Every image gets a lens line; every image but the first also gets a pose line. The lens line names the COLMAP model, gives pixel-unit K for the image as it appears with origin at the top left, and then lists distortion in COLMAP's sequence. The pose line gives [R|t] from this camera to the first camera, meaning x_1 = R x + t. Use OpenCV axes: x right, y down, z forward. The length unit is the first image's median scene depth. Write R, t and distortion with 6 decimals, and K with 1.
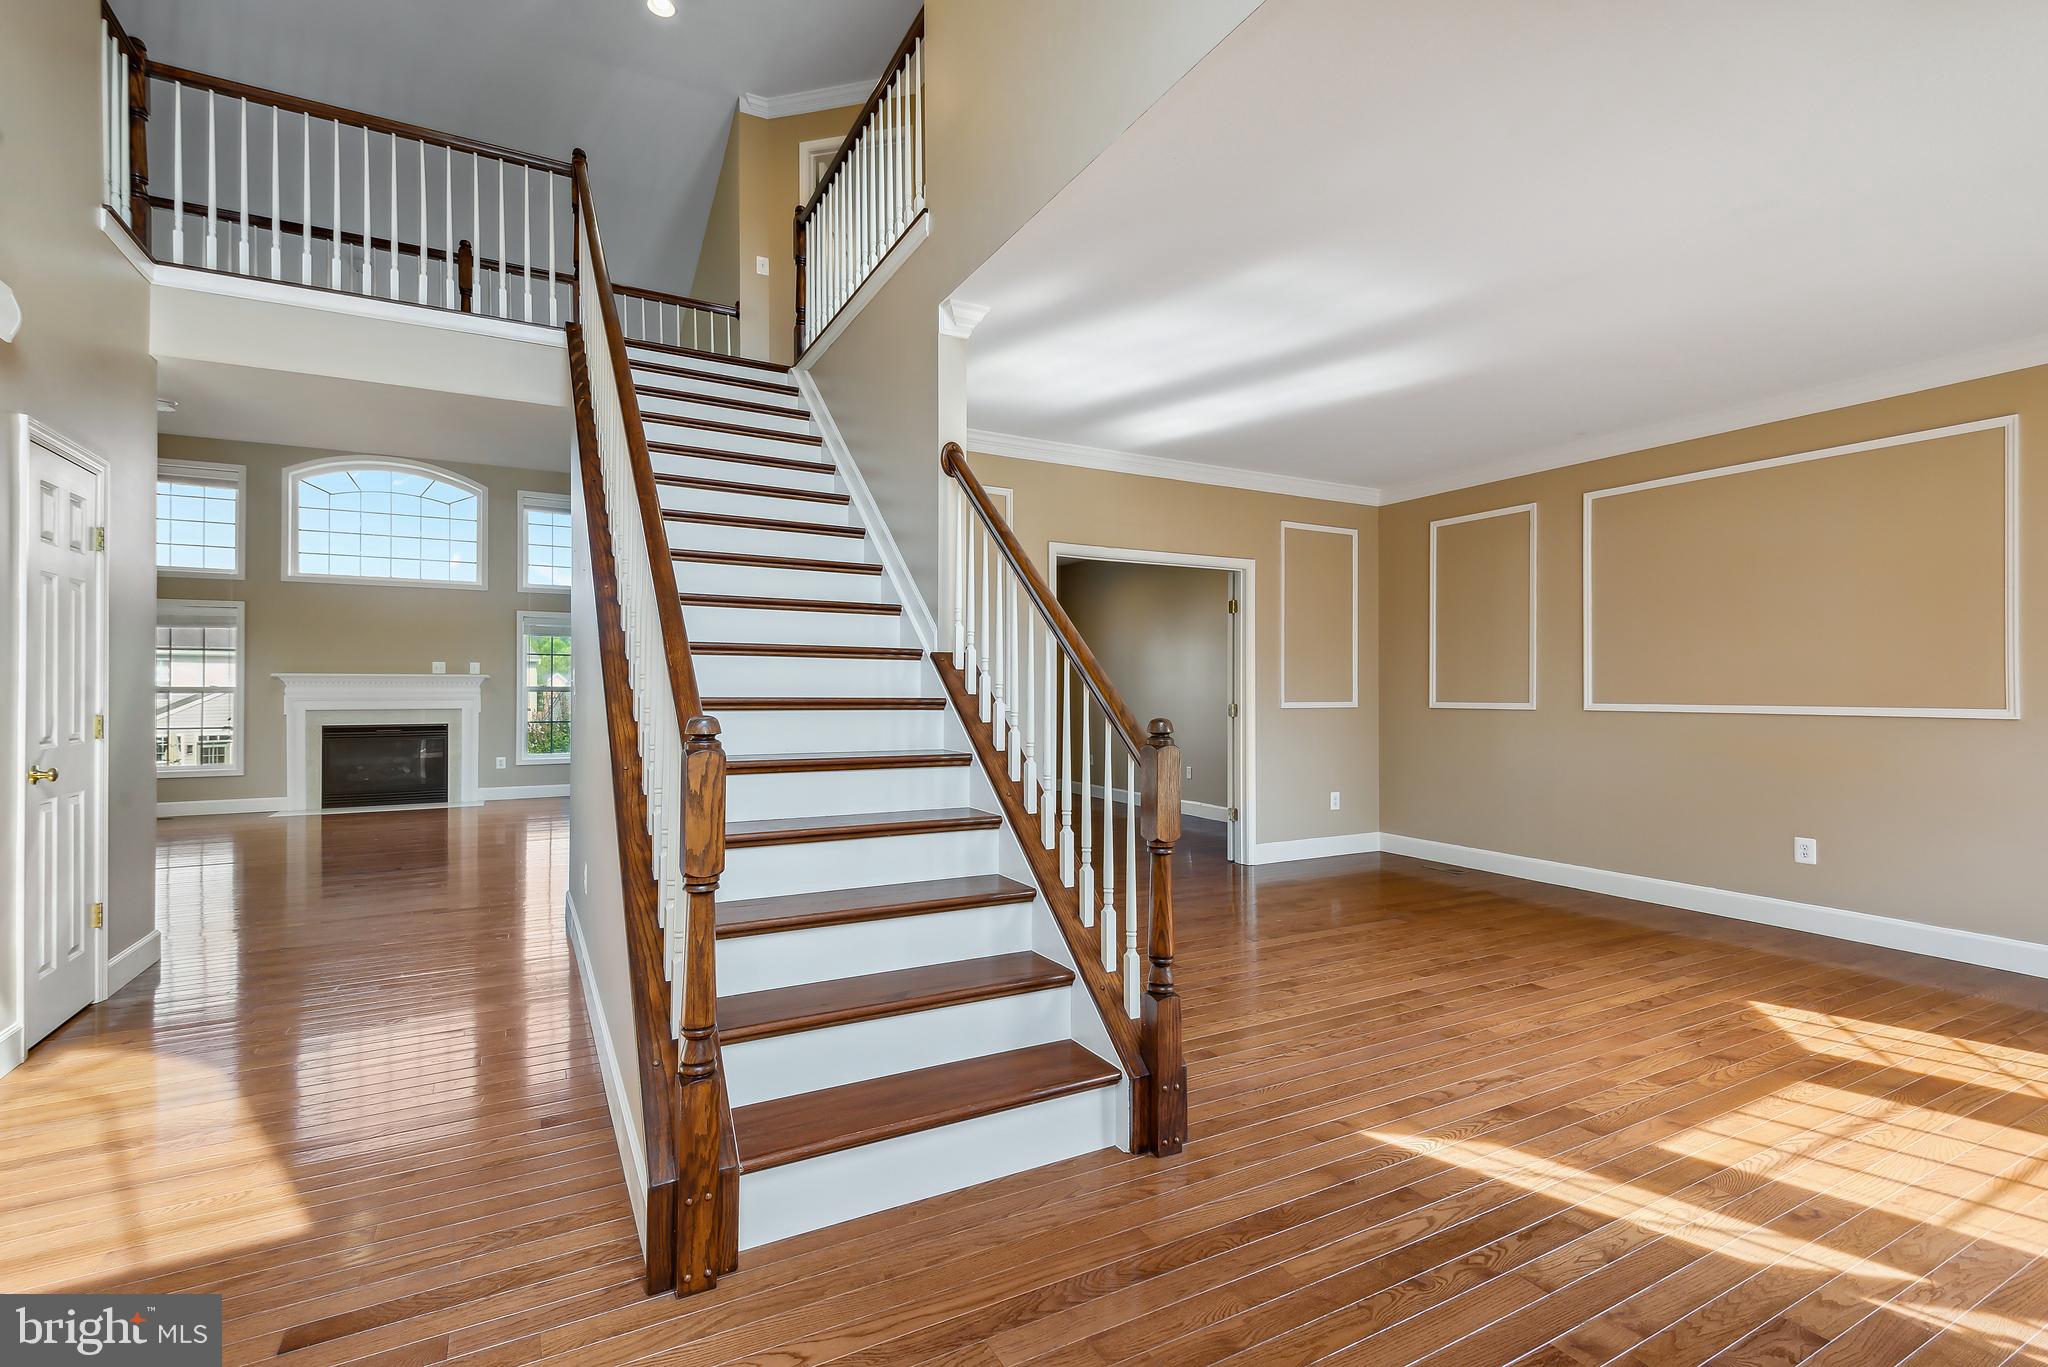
lens RADIAL K [[939.5, 0, 1016.5], [0, 939.5, 680.7], [0, 0, 1]] dist [0.015811, -0.002211]
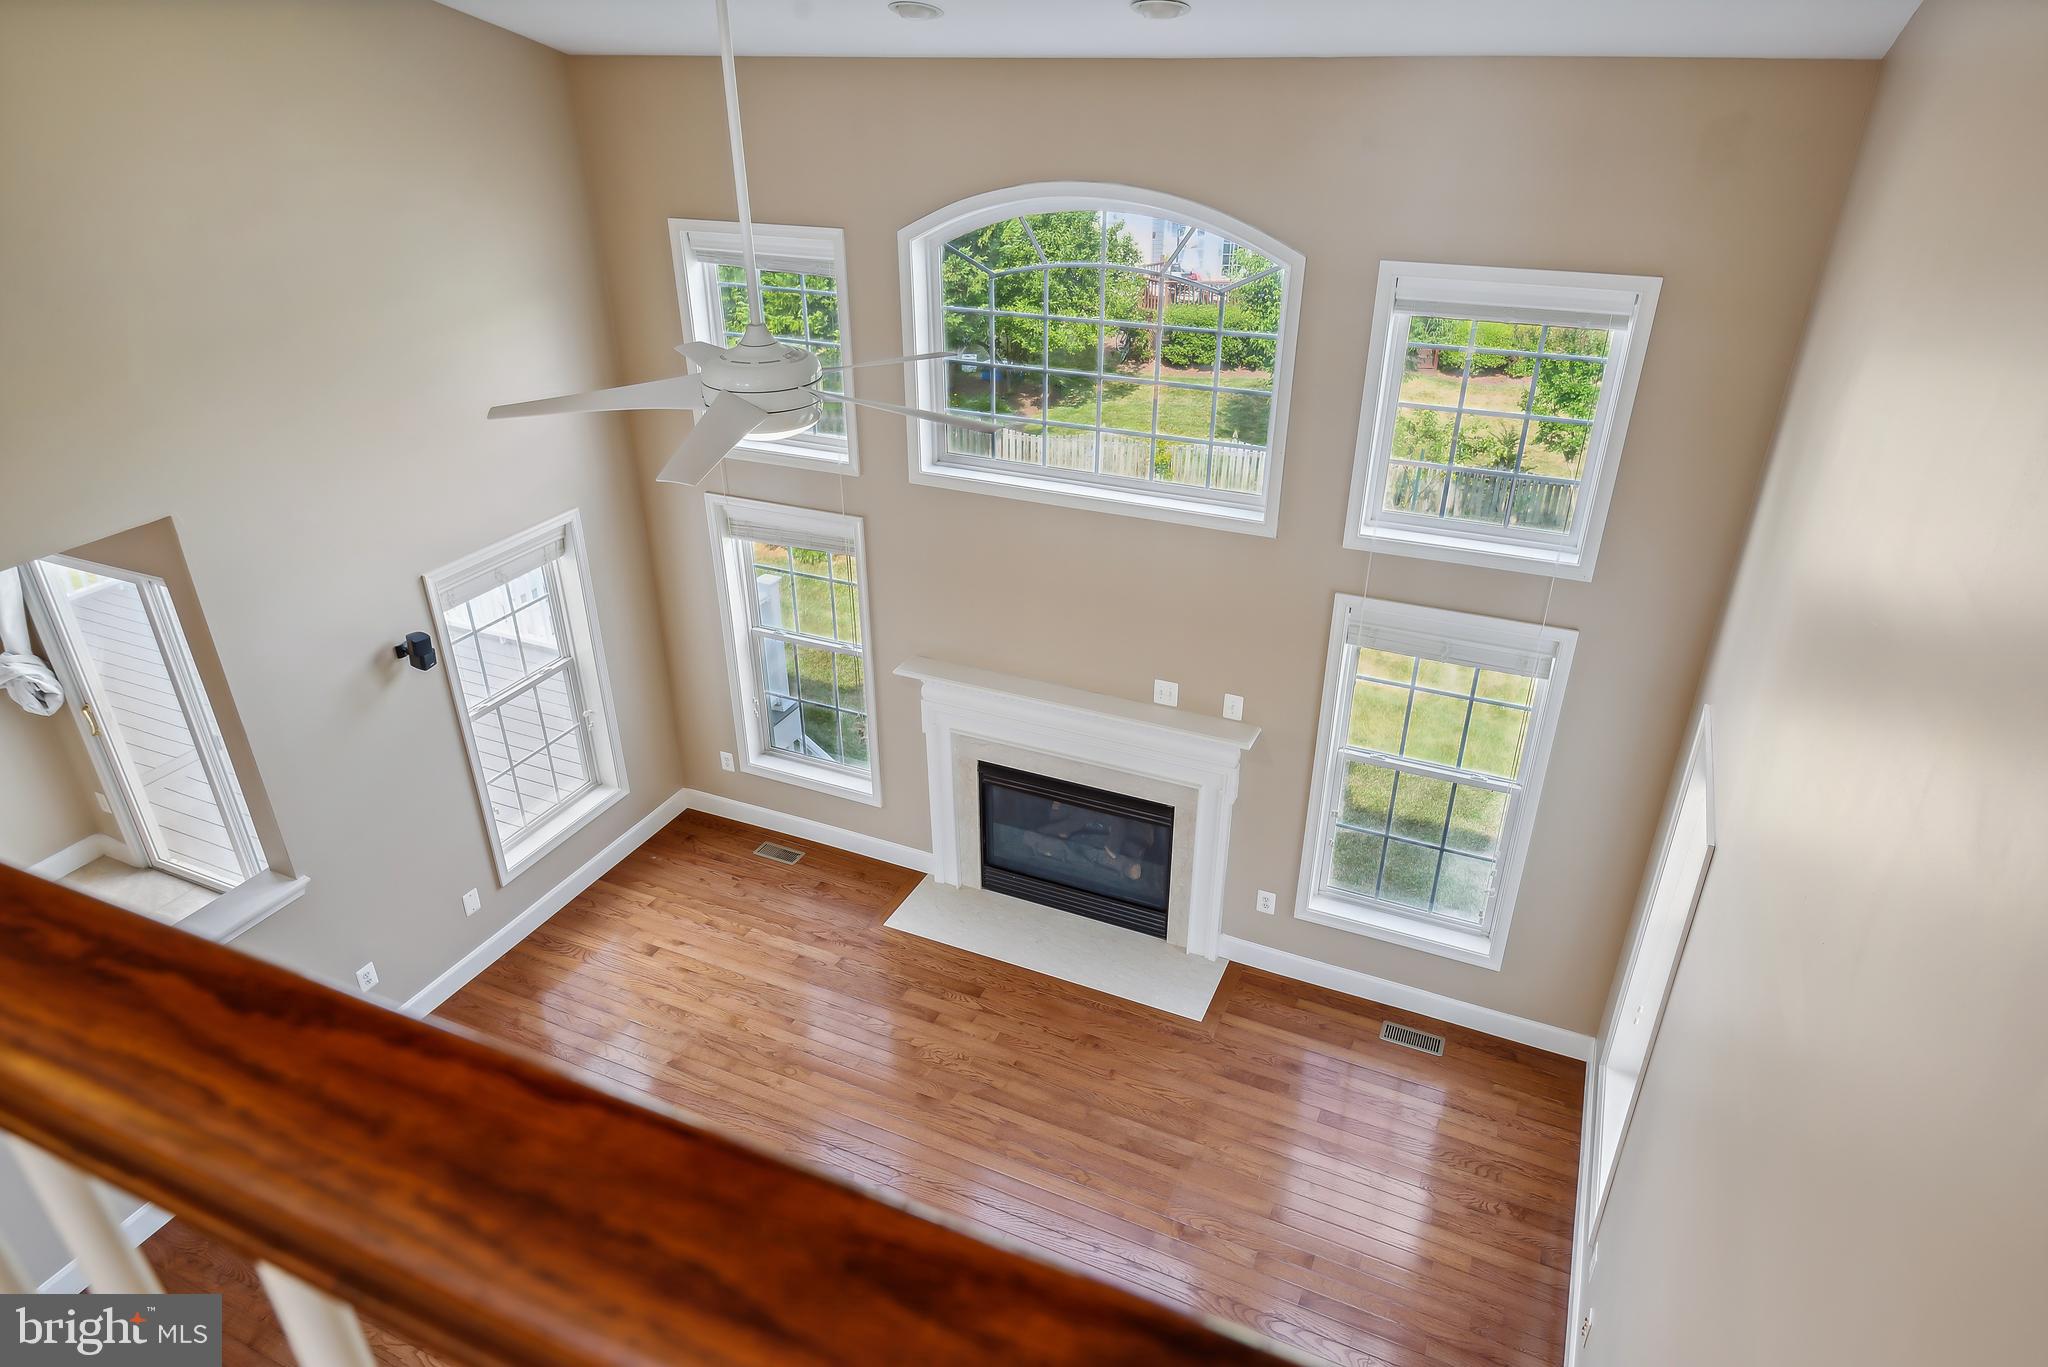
lens RADIAL K [[1234.3, 0, 1025.1], [0, 1234.3, 678.5], [0, 0, 1]] dist [0.006708, -0.001047]
pose [[0.601267, 0.376789, -0.704634, -0.250204], [0.009701, 0.878334, 0.477950, -0.301102], [0.798989, -0.294211, 0.524458, 0.655689]]
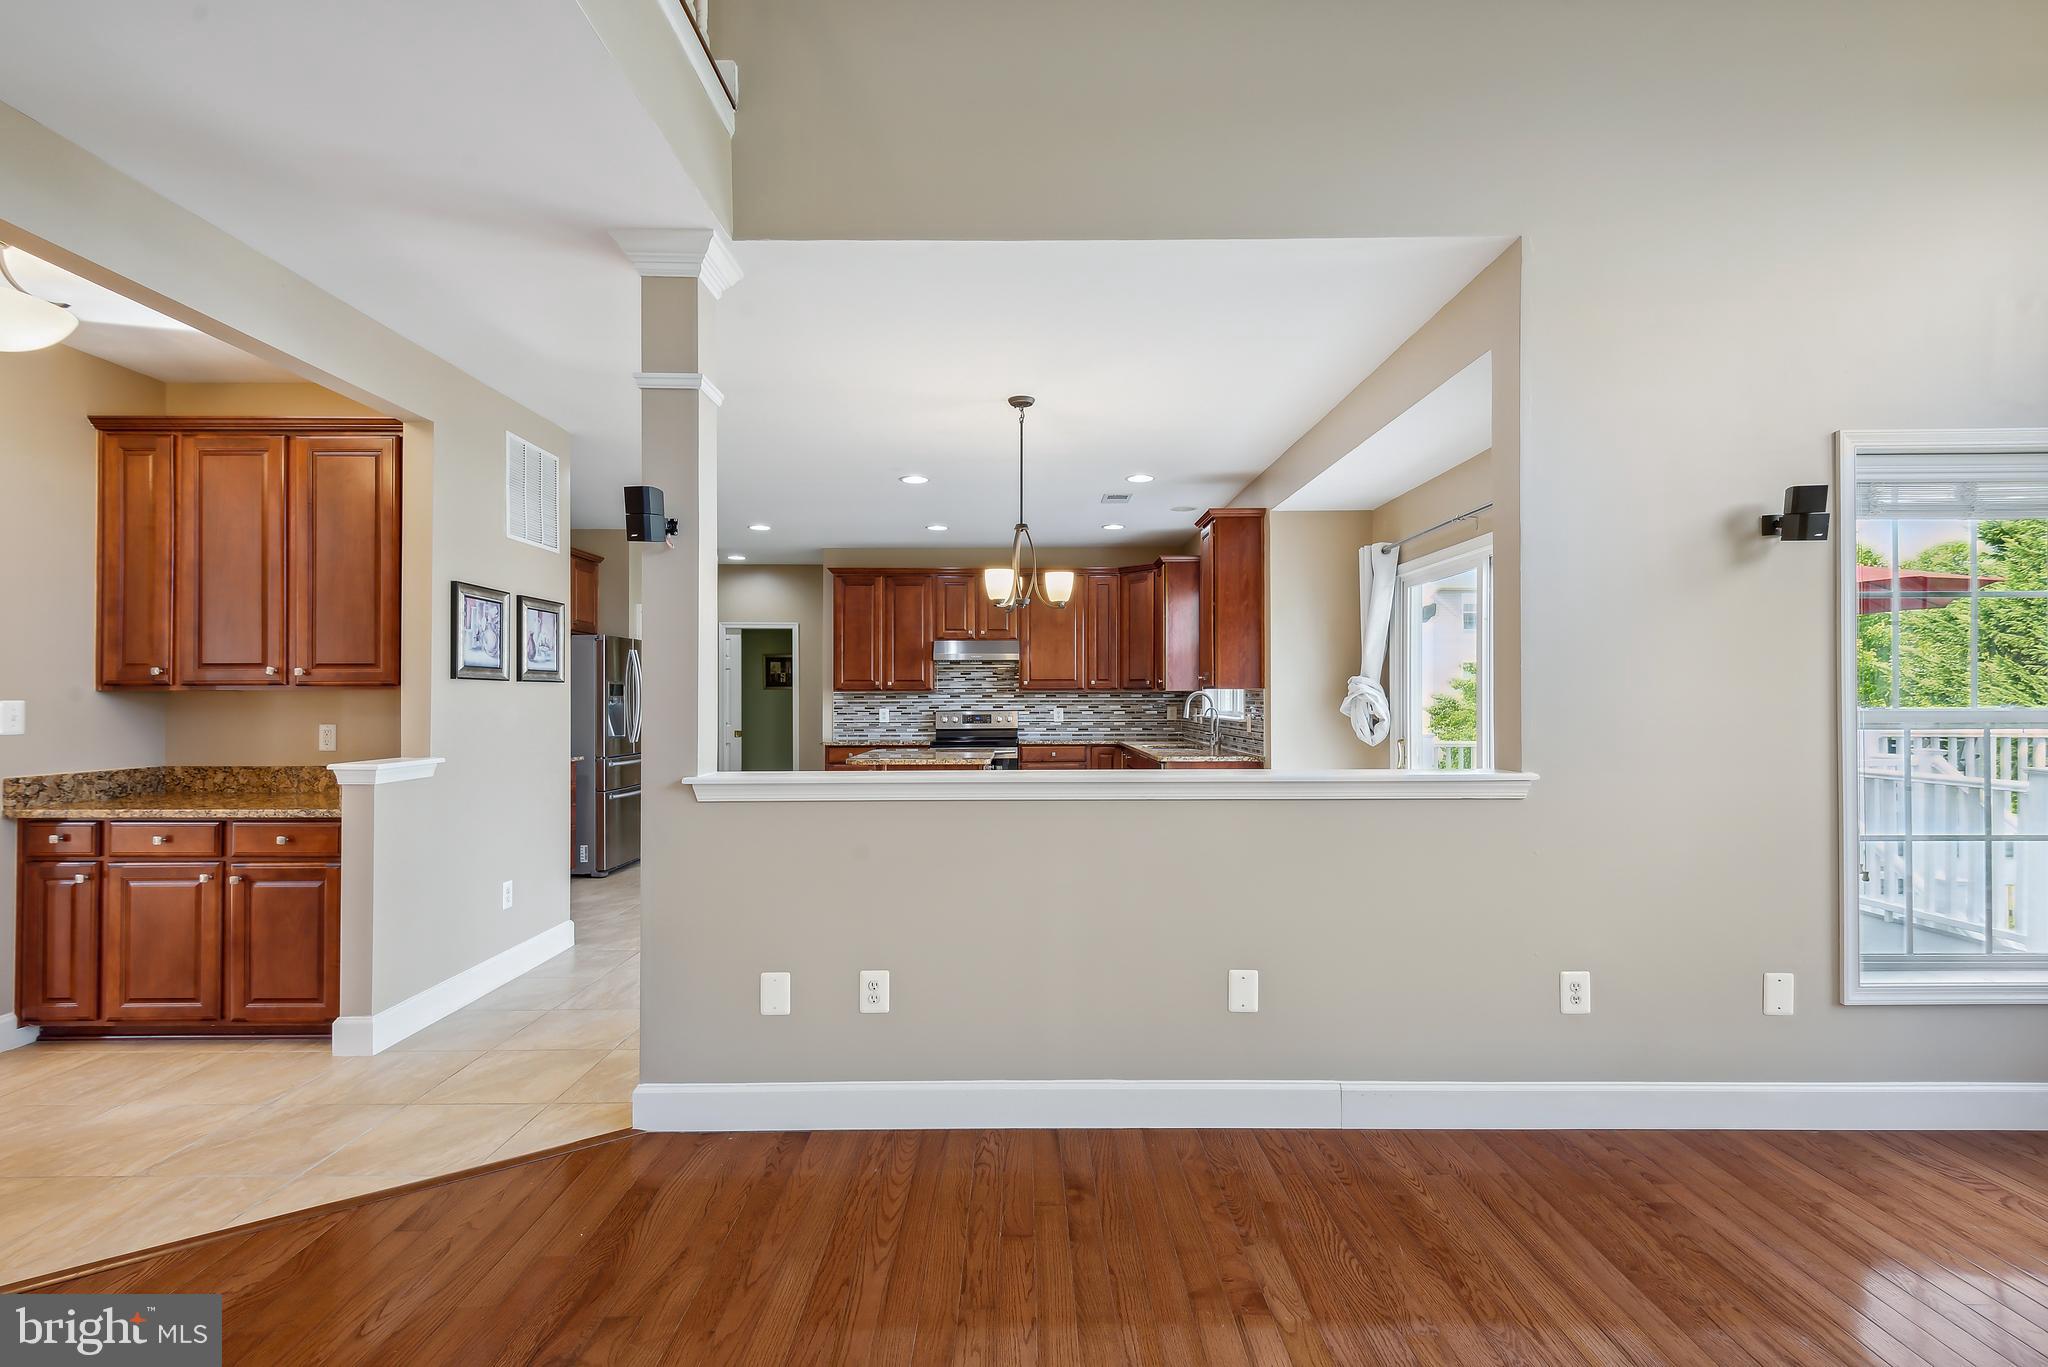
lens RADIAL K [[939.5, 0, 1035.2], [0, 939.5, 694.4], [0, 0, 1]] dist [0.015811, -0.002211]
pose [[-0.468538, -0.003680, -0.883435, -0.452142], [0.010640, 0.999895, -0.009808, 0.000847], [0.883379, -0.013995, -0.468450, 0.662945]]
